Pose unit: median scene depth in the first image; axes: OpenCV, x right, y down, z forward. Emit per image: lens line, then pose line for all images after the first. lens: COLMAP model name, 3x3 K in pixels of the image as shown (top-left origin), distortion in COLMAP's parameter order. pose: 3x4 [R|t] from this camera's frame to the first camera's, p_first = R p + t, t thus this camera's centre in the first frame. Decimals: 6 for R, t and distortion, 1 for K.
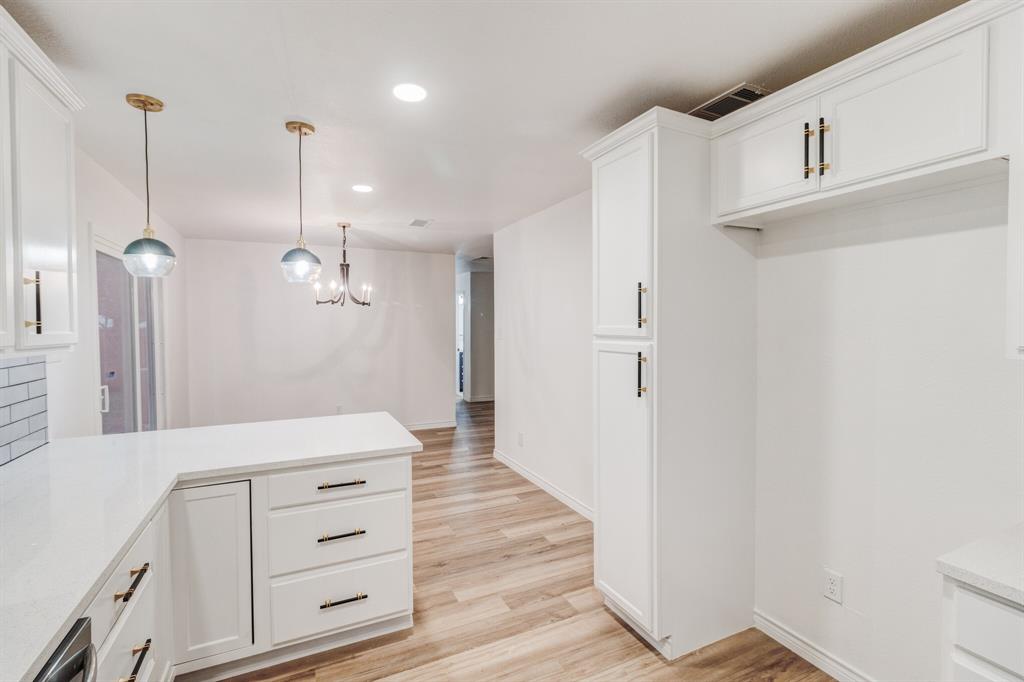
lens RADIAL K [[479.8, 0, 512.8], [0, 479.8, 327.0], [0, 0, 1]] dist [0.002551, 0.000233]
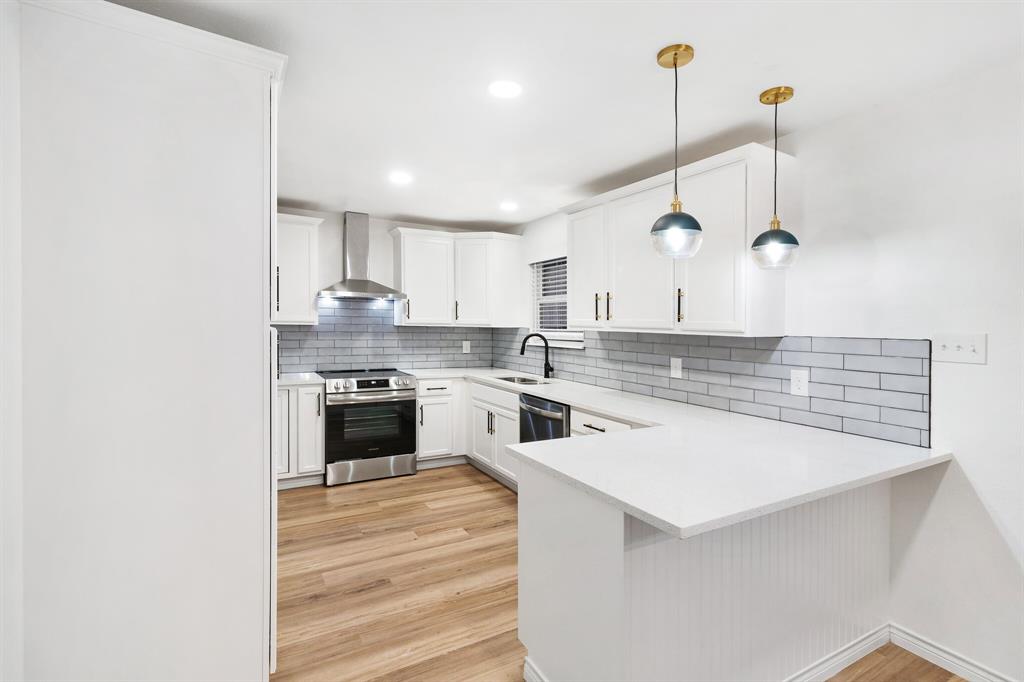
lens RADIAL K [[473.0, 0, 513.2], [0, 473.0, 327.4], [0, 0, 1]] dist [0.003527, 0.000473]
pose [[-0.996972, -0.013942, -0.076495, -0.112745], [-0.015077, 0.999784, 0.014279, 0.011485], [0.076280, 0.015389, -0.996968, 1.675955]]
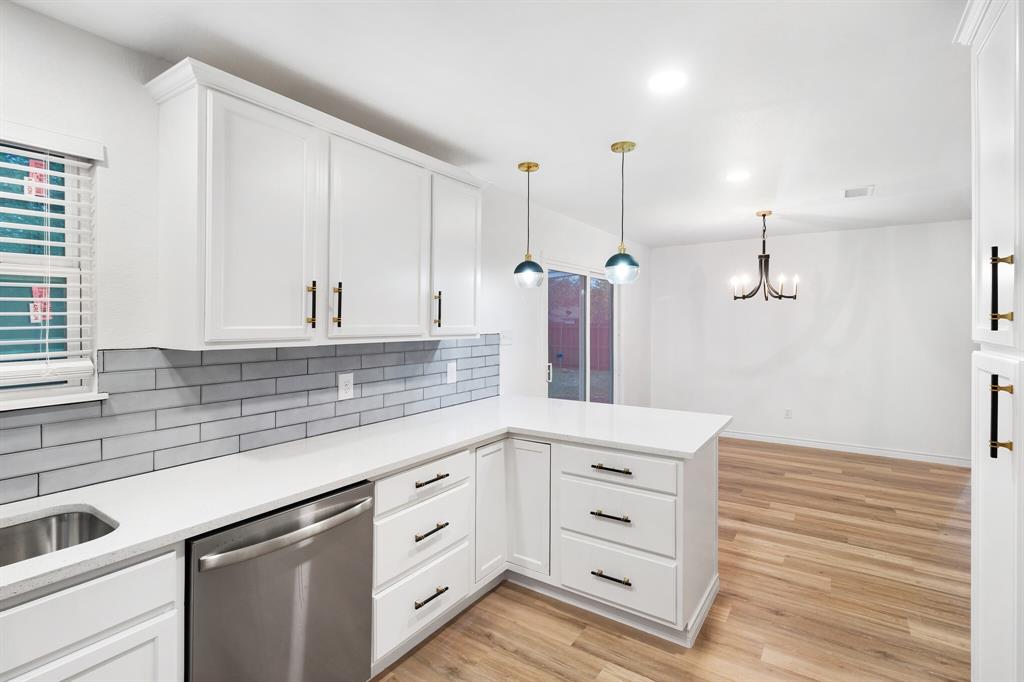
lens RADIAL K [[478.3, 0, 513.6], [0, 478.3, 315.9], [0, 0, 1]] dist [0.005058, 0.000321]
pose [[0.504789, -0.007611, -0.863209, 0.391260], [-0.003042, 0.999939, -0.010596, -0.005075], [0.863237, 0.007974, 0.504735, 0.218233]]
